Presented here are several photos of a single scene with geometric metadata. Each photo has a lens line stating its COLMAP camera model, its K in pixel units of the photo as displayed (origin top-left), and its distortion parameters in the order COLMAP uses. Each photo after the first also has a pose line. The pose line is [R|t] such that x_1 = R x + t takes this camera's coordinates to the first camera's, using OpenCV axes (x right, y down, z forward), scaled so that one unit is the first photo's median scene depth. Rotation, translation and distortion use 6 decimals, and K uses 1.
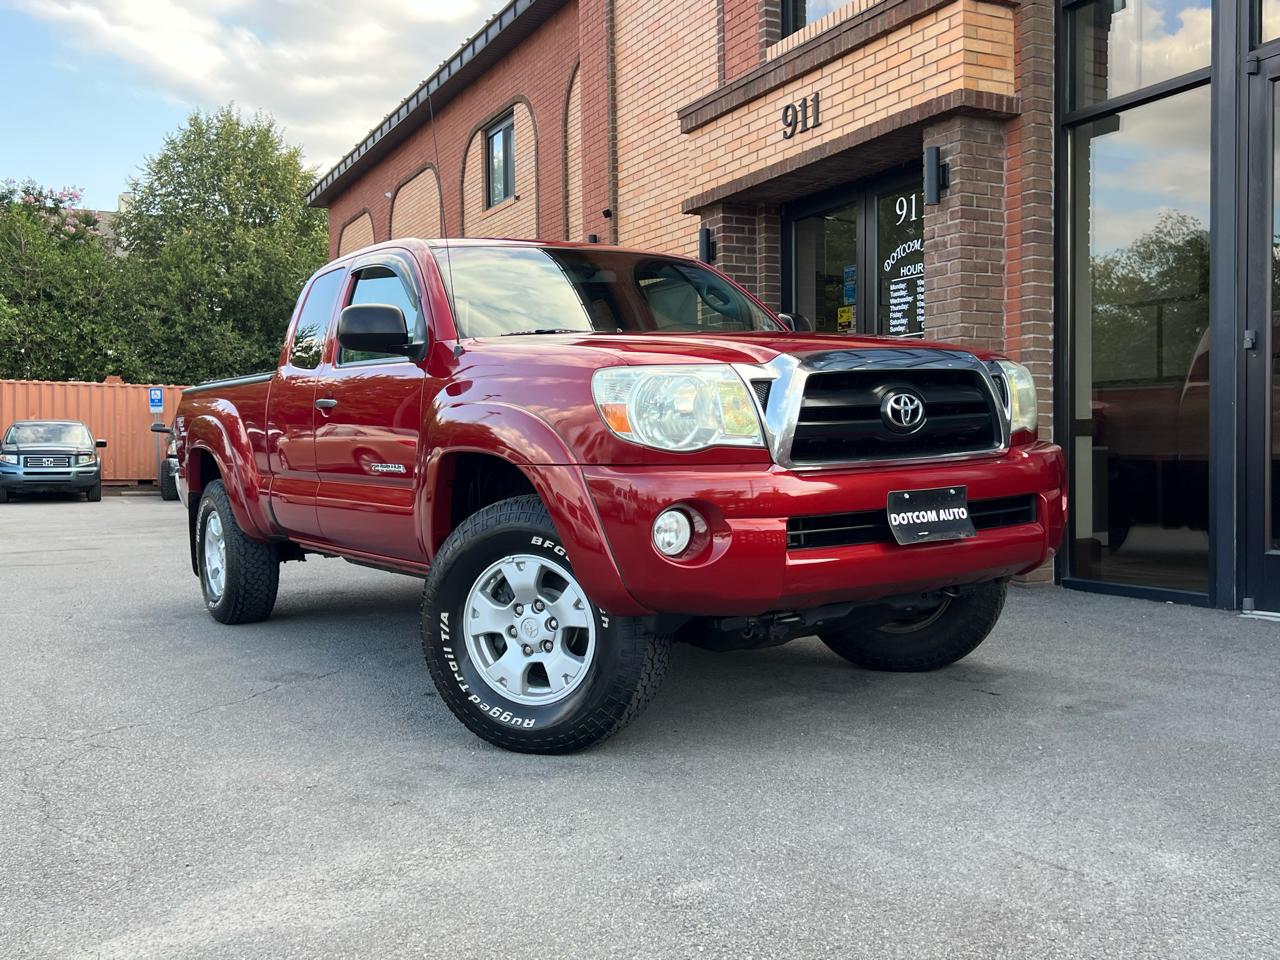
lens RADIAL K [[1206.5, 0, 638.8], [0, 1206.5, 480.5], [0, 0, 1]] dist [0.092650, -0.187667]
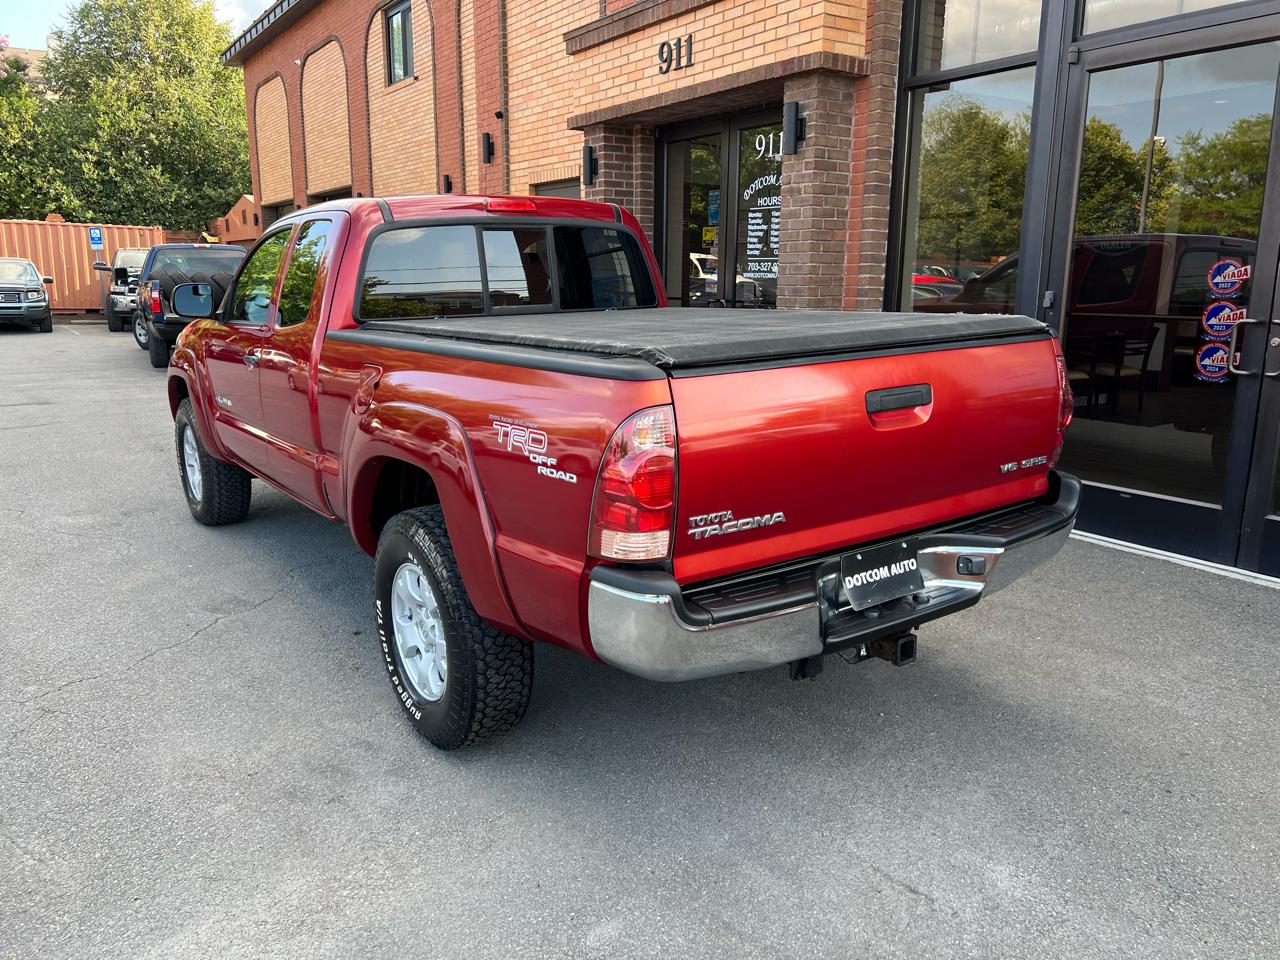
lens RADIAL K [[962.9, 0, 636.4], [0, 962.9, 476.2], [0, 0, 1]] dist [0.049962, -0.053113]
pose [[0.993294, -0.007711, 0.115356, -0.008491], [-0.013539, 0.983150, 0.182300, -0.080573], [-0.114818, -0.182640, 0.976453, 0.061312]]
